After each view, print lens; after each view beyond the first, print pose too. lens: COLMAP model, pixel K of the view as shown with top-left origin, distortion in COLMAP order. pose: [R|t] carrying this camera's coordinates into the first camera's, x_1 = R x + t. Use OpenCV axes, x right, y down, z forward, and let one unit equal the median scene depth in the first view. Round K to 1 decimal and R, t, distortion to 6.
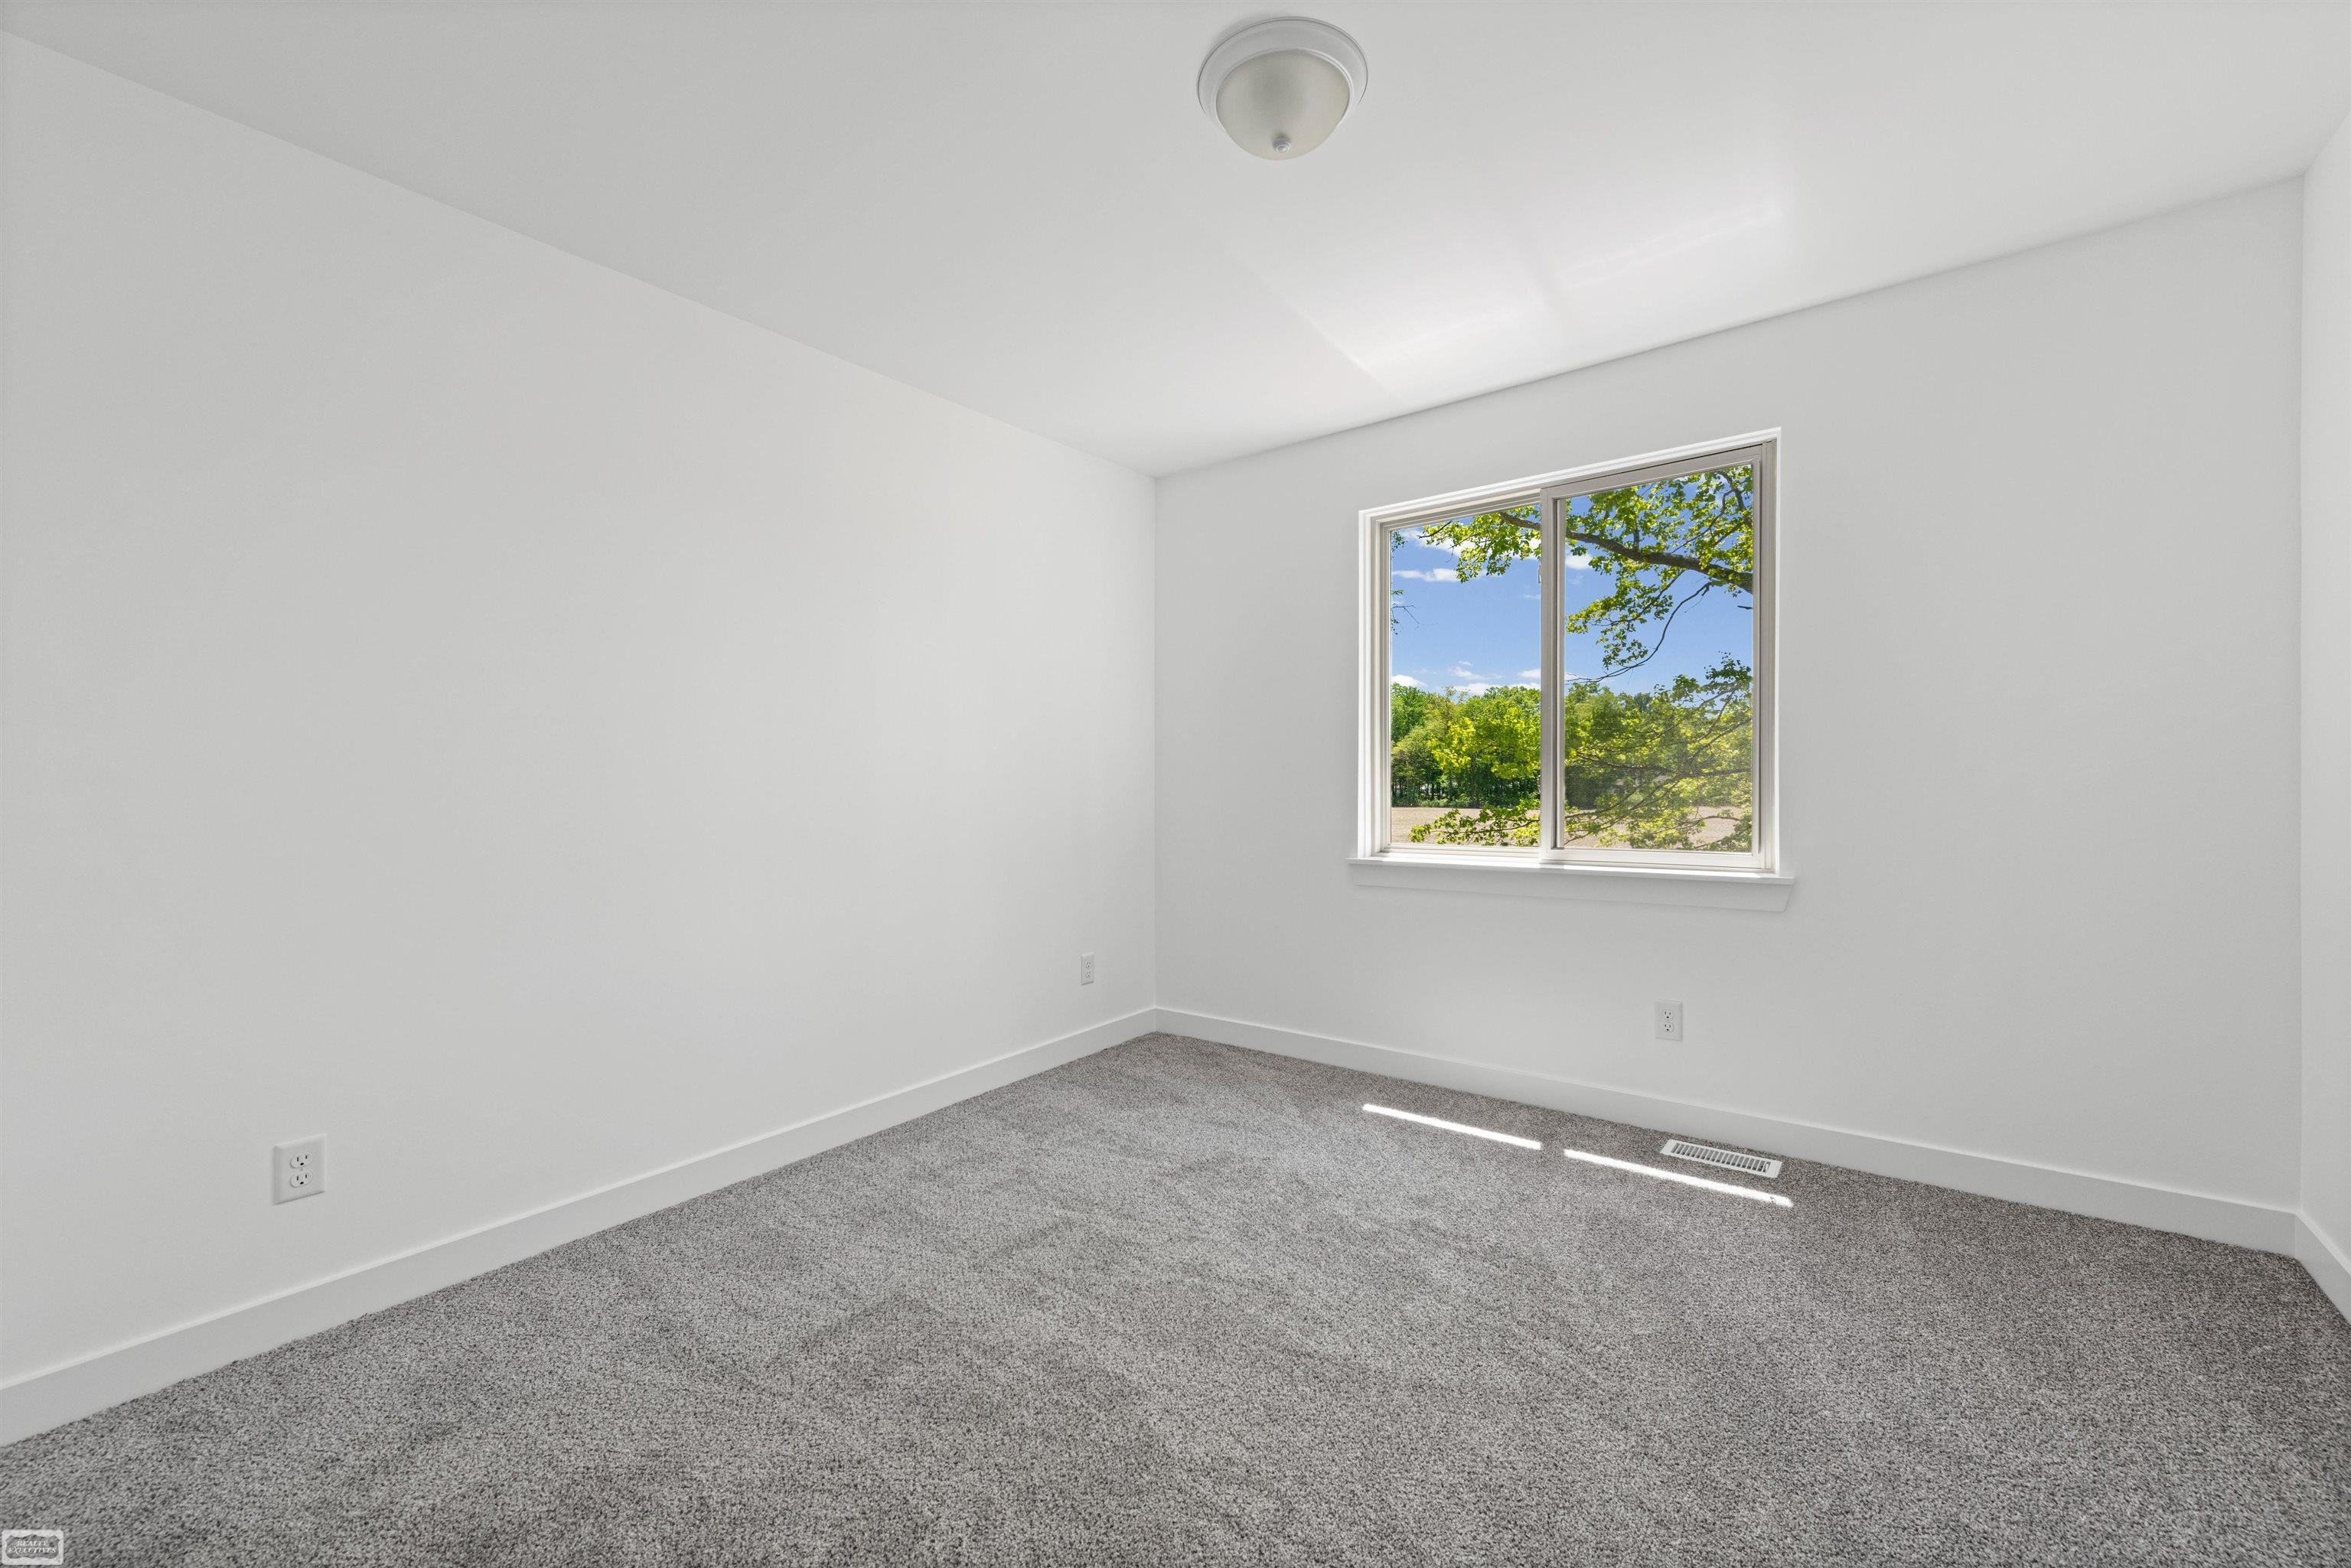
lens RADIAL K [[935.7, 0, 1185.0], [0, 935.7, 794.0], [0, 0, 1]] dist [0.012155, -0.002275]
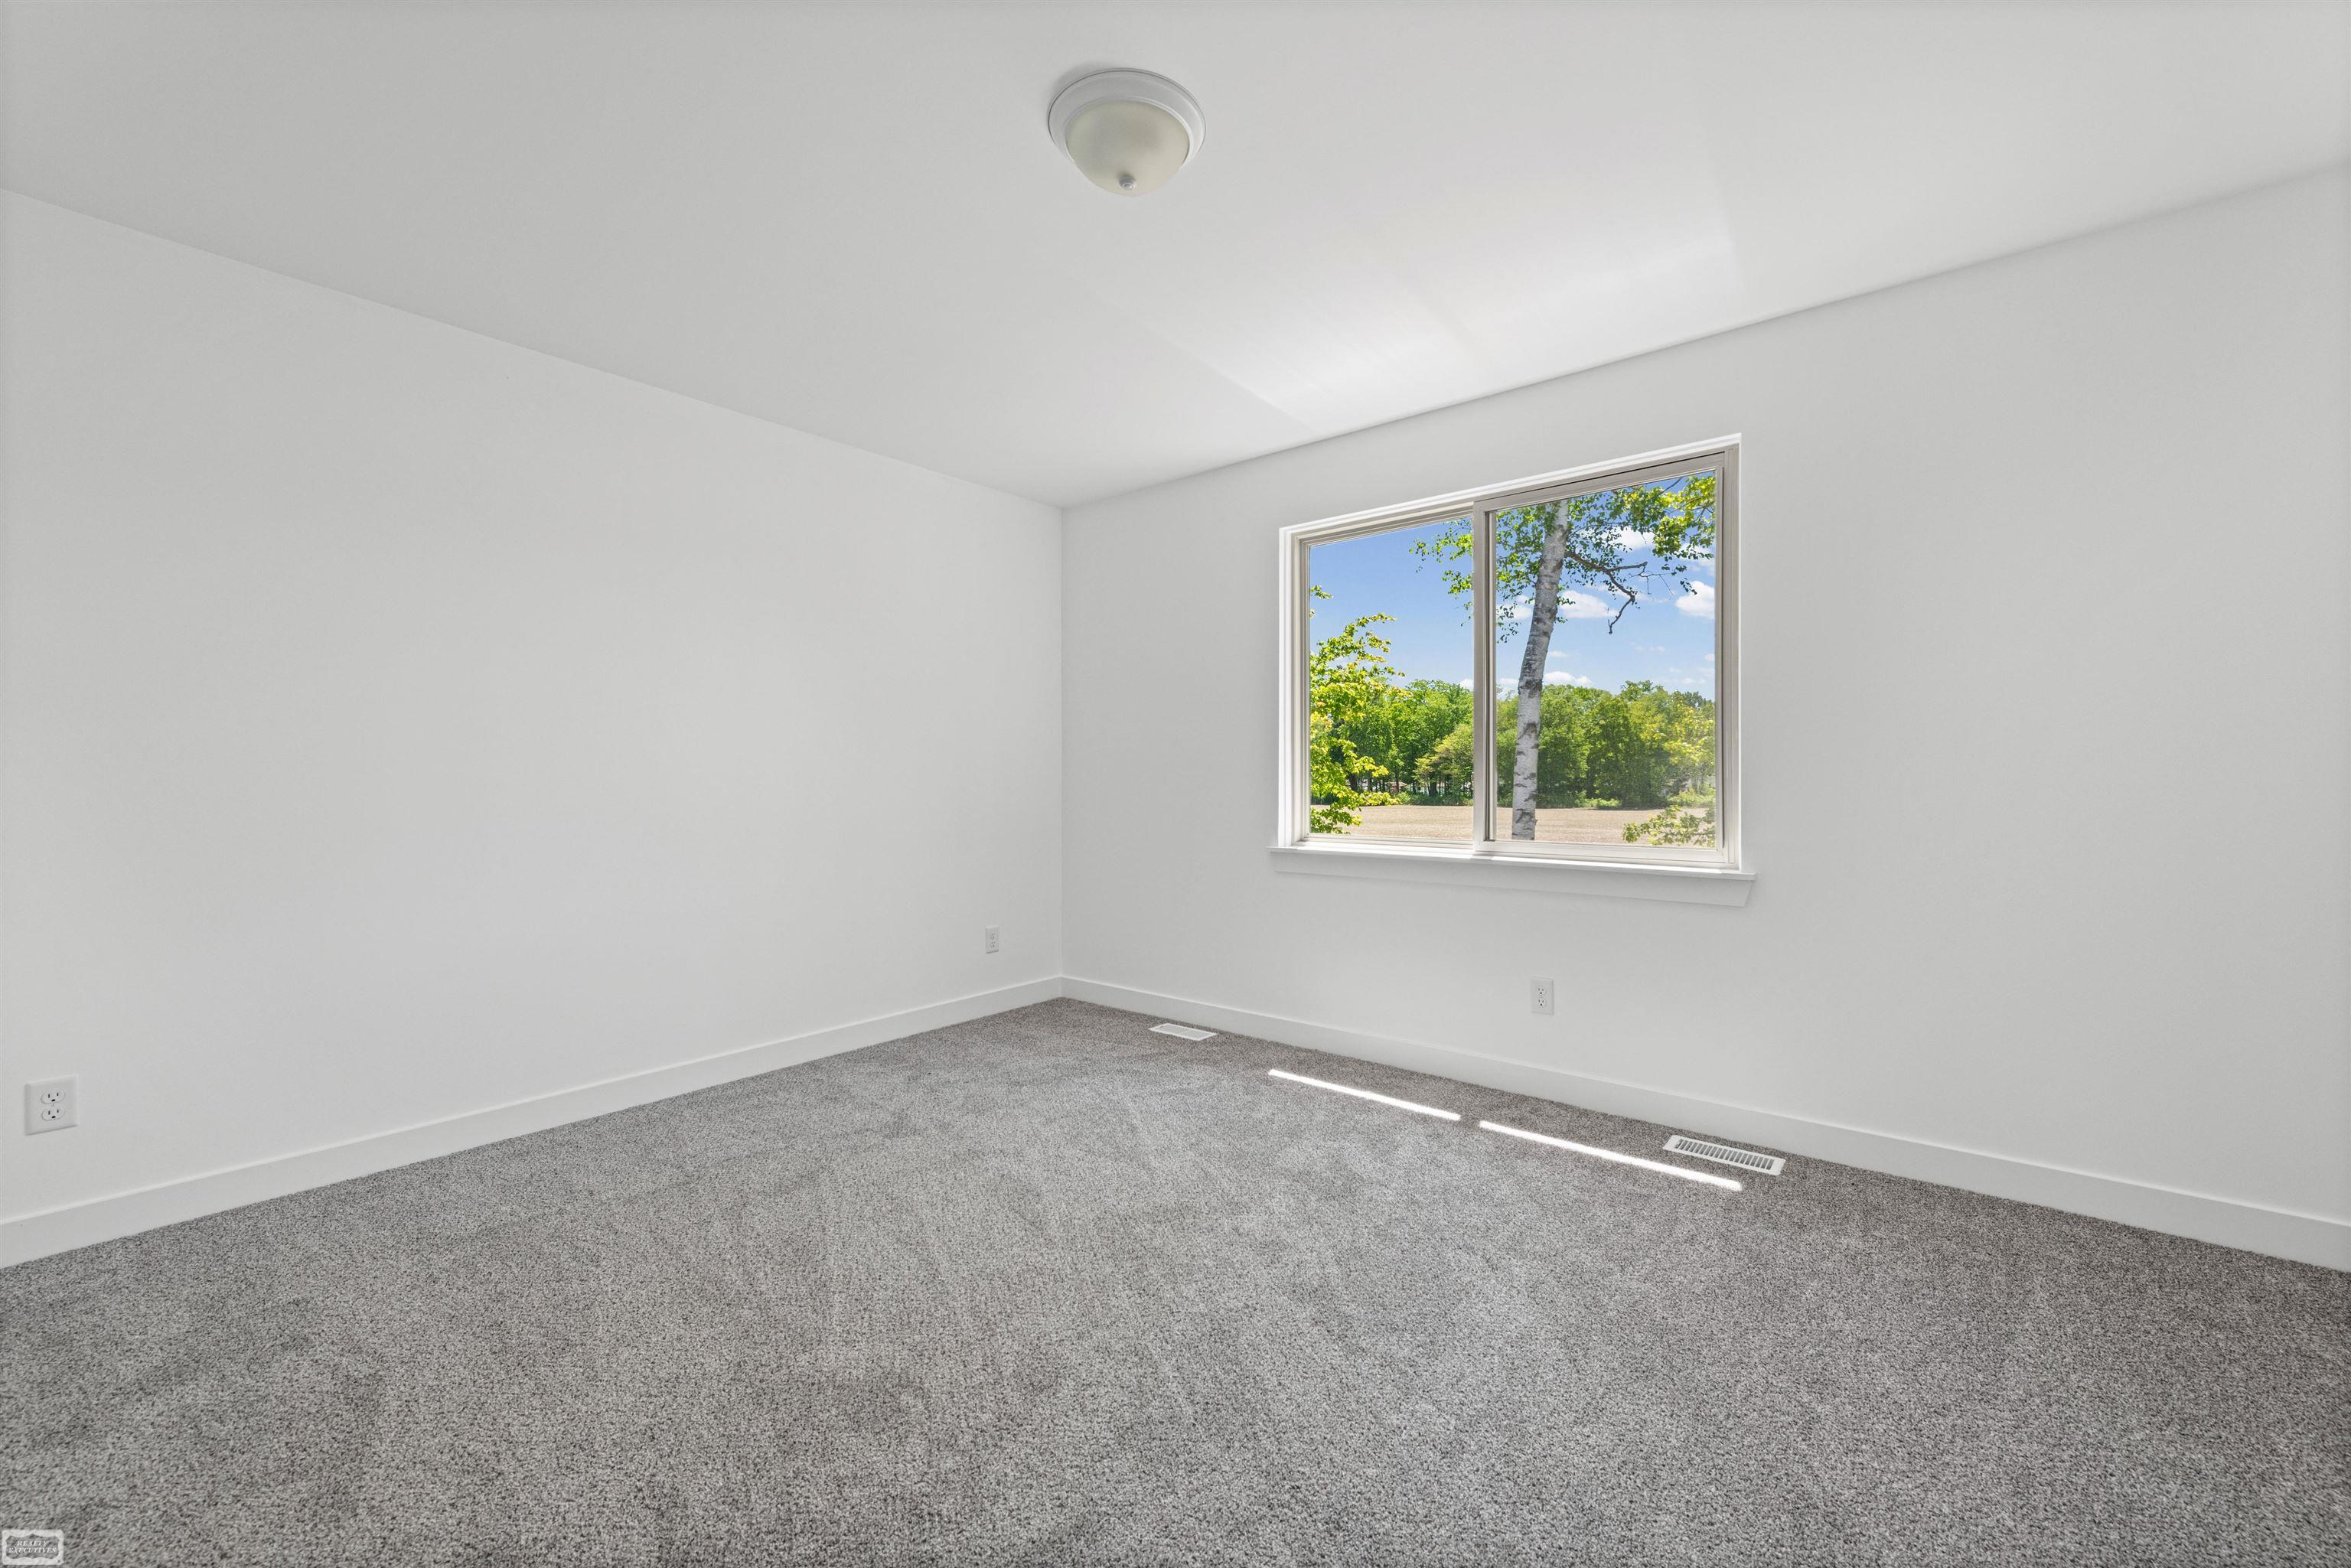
lens RADIAL K [[935.7, 0, 1190.0], [0, 935.7, 789.8], [0, 0, 1]] dist [0.012155, -0.002275]
pose [[0.998932, 0.002330, -0.046137, 0.111504], [-0.002439, 0.999994, -0.002320, 0.003836], [0.046132, 0.002430, 0.998932, -0.077464]]
